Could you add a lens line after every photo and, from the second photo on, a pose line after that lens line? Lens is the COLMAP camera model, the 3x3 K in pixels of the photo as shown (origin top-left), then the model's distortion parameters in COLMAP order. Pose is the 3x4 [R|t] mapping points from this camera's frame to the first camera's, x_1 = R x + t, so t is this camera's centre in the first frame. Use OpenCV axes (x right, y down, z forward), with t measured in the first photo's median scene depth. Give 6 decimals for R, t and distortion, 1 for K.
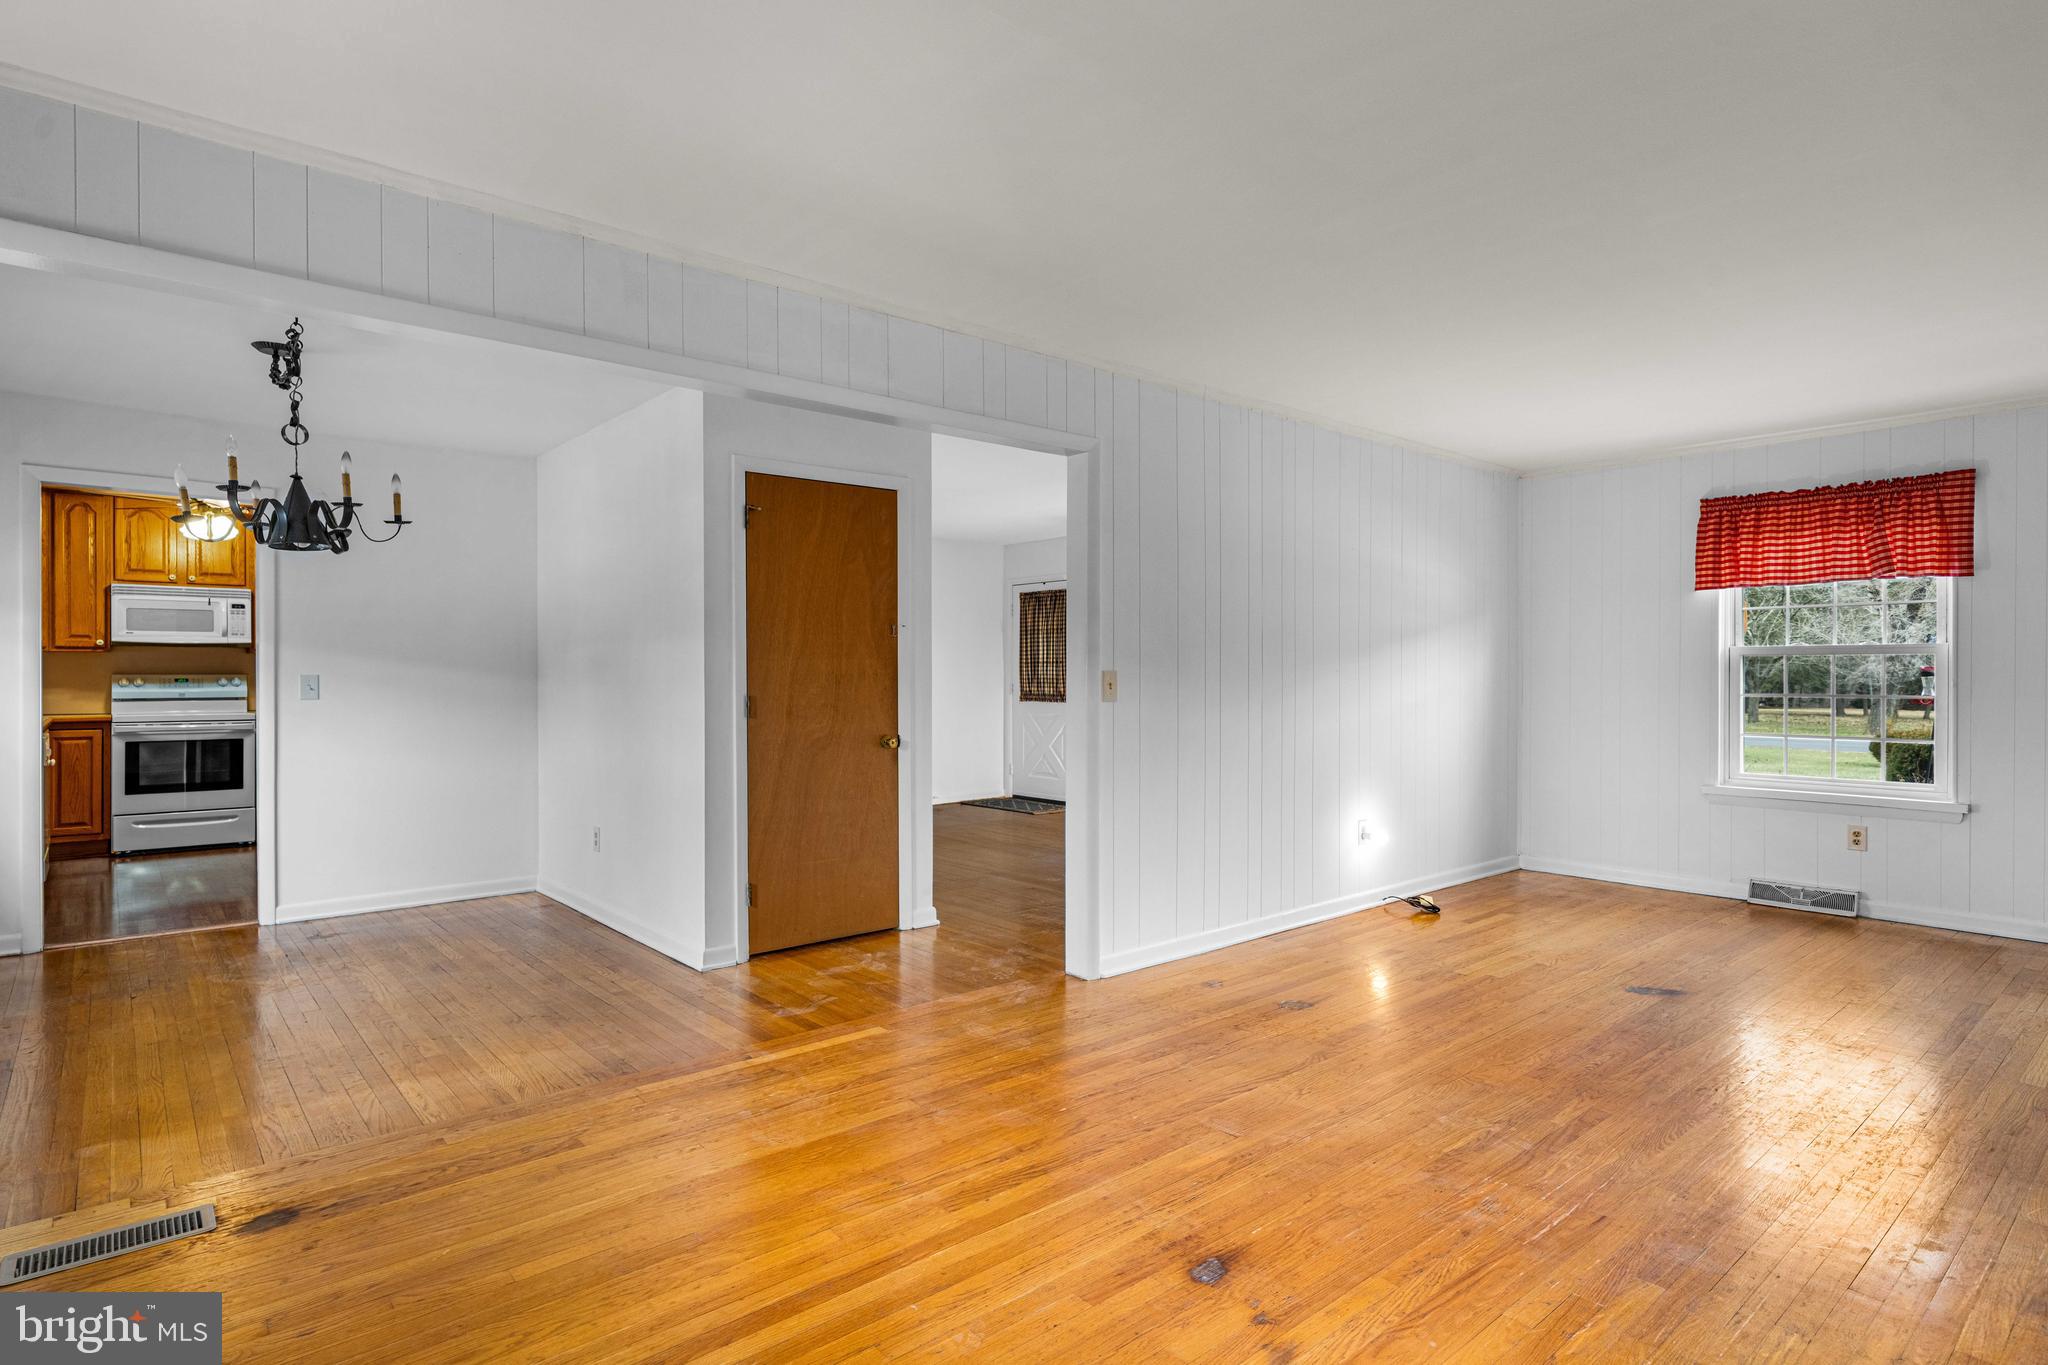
lens RADIAL K [[1060.3, 0, 1027.8], [0, 1060.3, 673.3], [0, 0, 1]] dist [0.000636, -0.000267]
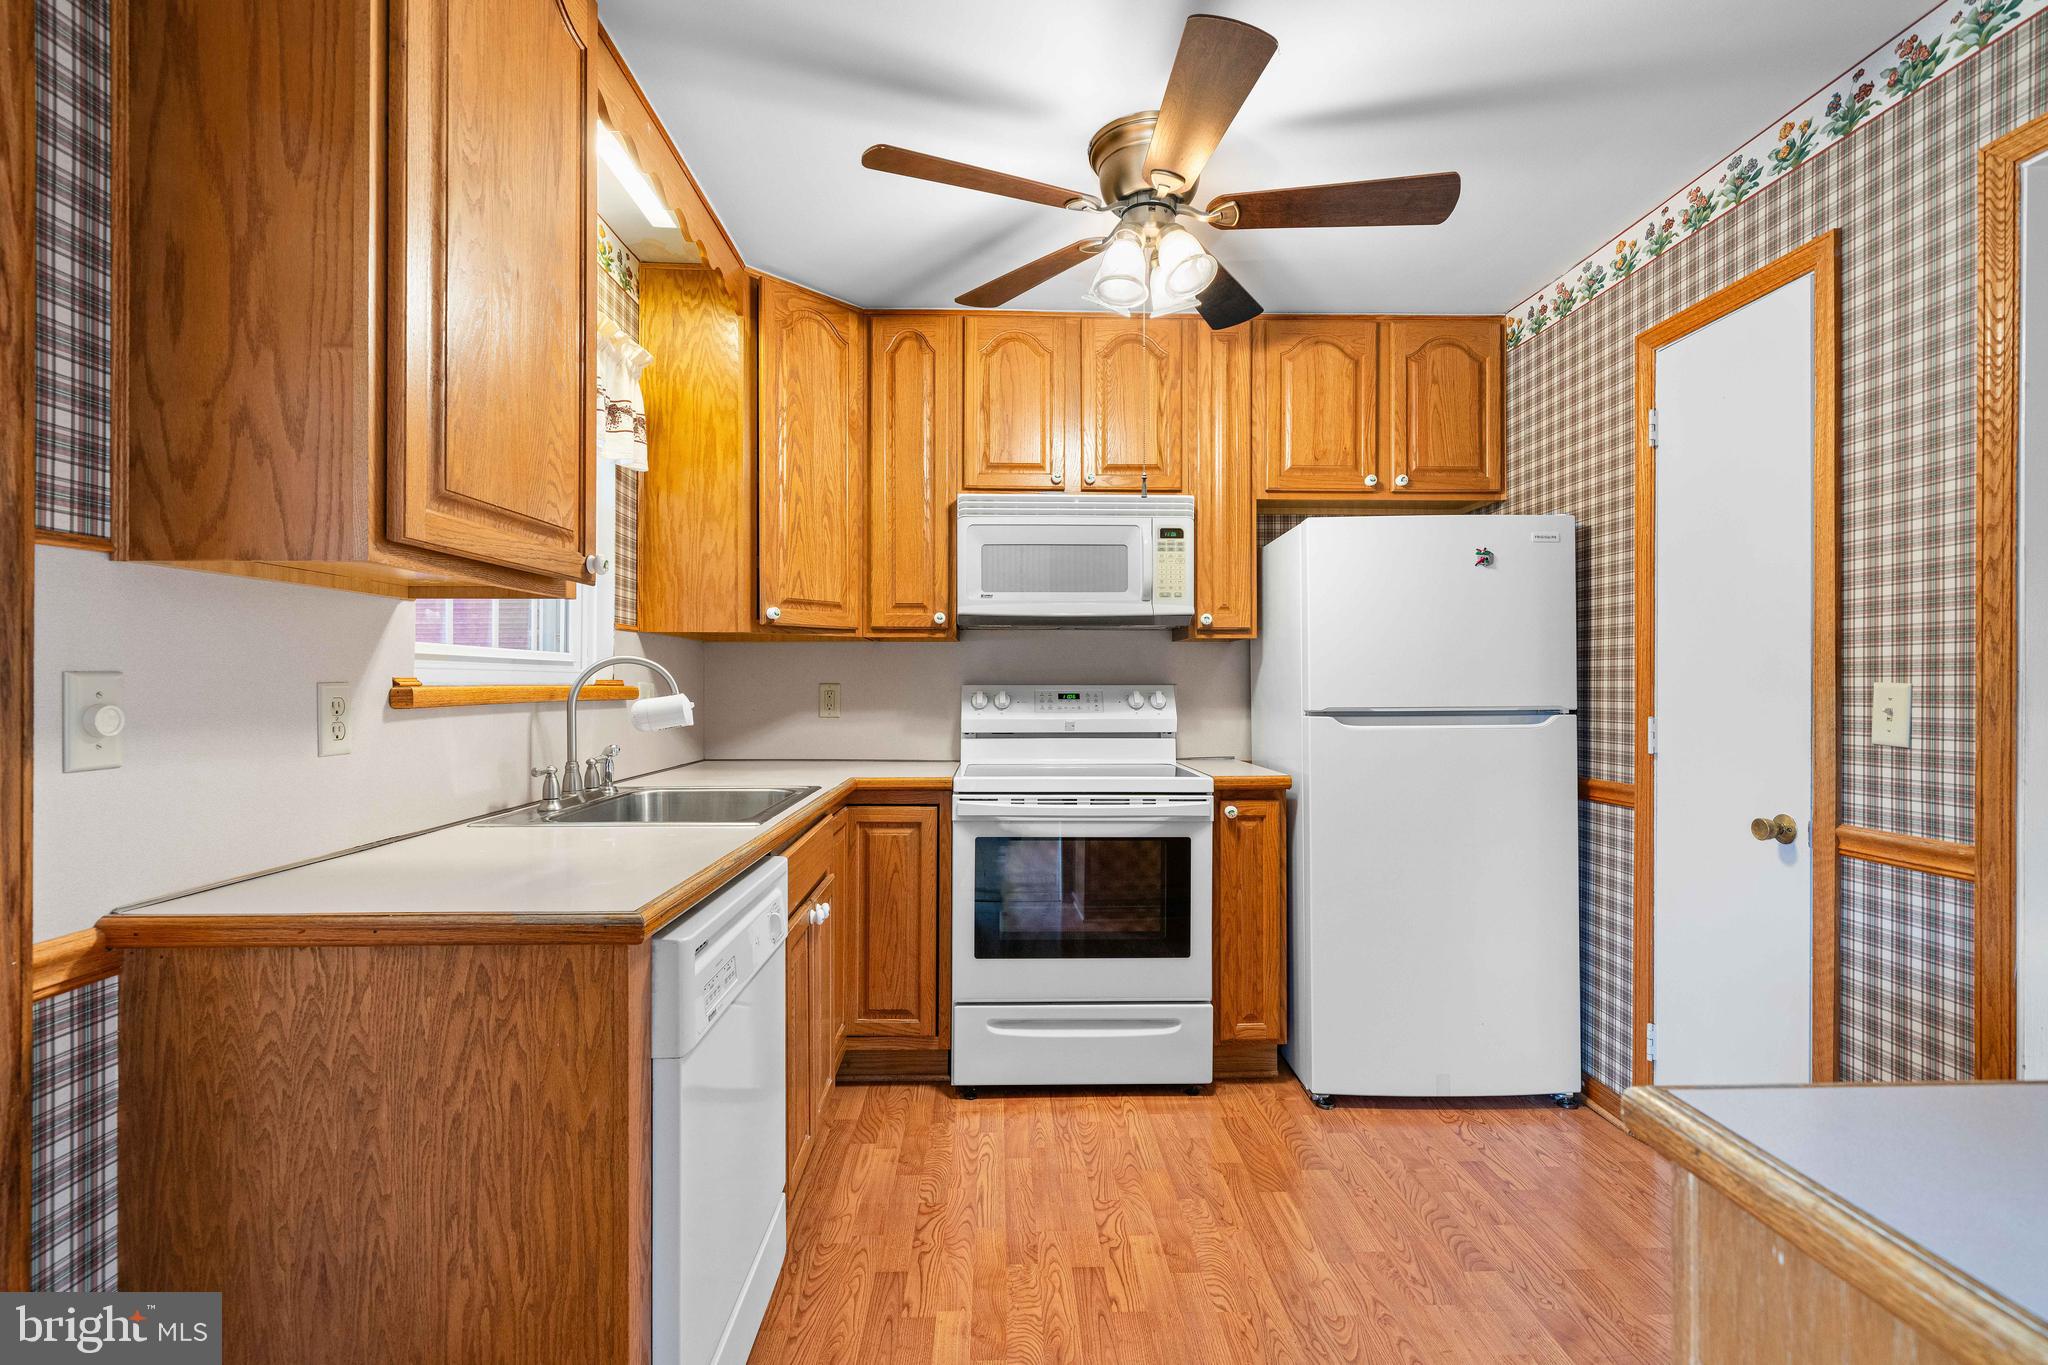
lens RADIAL K [[914.7, 0, 1015.7], [0, 914.7, 682.9], [0, 0, 1]] dist [0.002982, 0.000347]
pose [[0.765751, -0.000110, -0.643137, -0.579630], [-0.002010, 0.999995, -0.002564, 0.001404], [0.643133, 0.003257, 0.765747, 0.702201]]
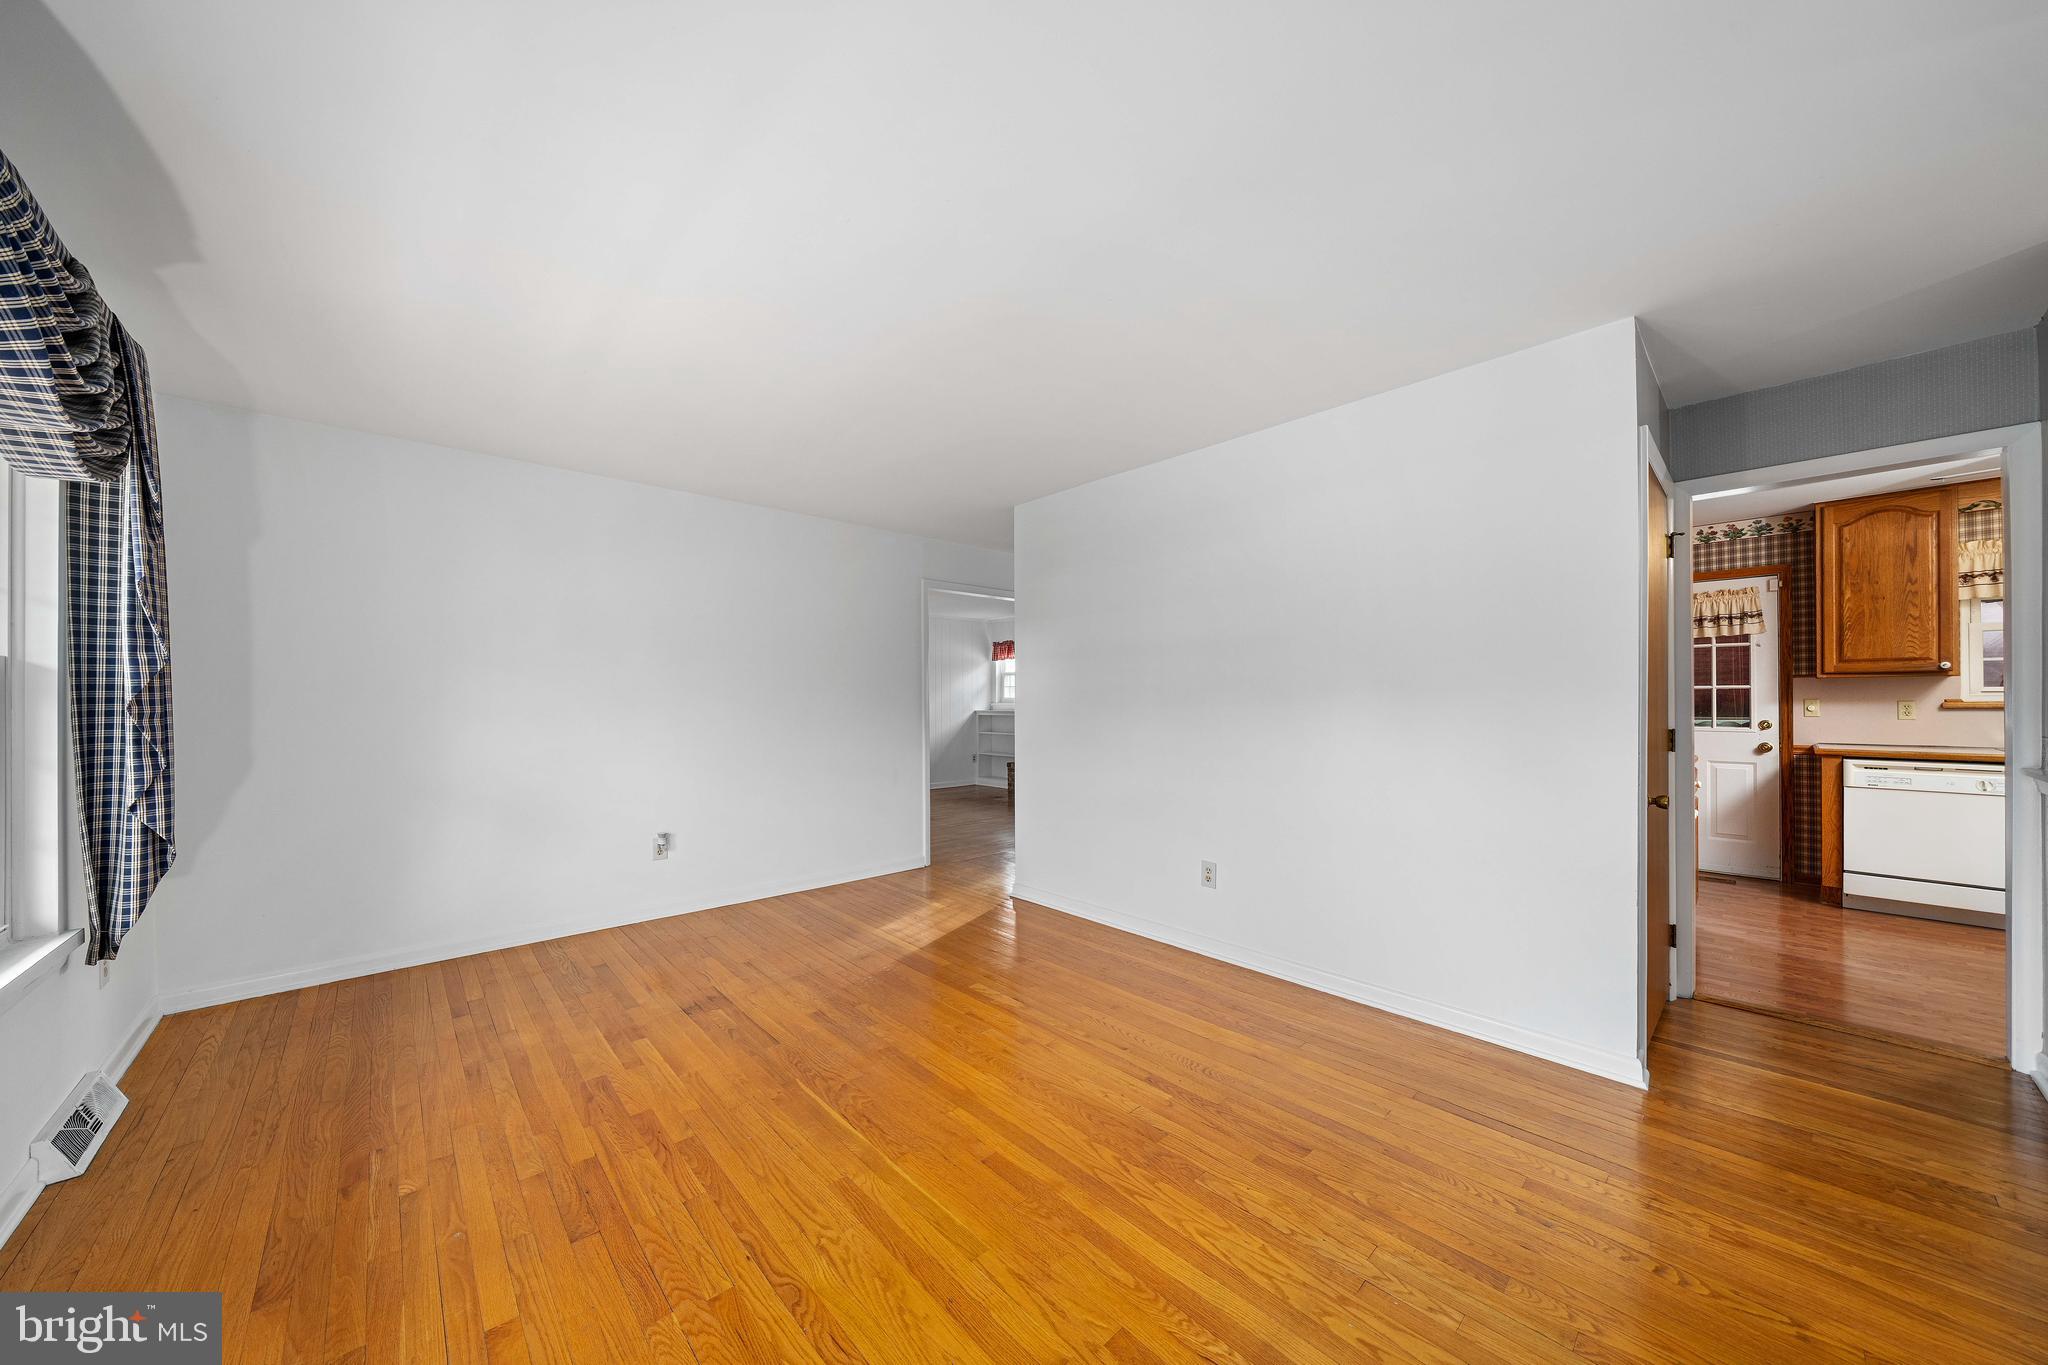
lens RADIAL K [[712.1, 0, 1031.5], [0, 712.1, 690.9], [0, 0, 1]] dist [-0.001196, -0.000074]
pose [[-0.999285, 0.000991, -0.037785, -0.076605], [0.001271, 0.999972, -0.007366, -0.003422], [0.037777, -0.007409, -0.999259, 1.315434]]
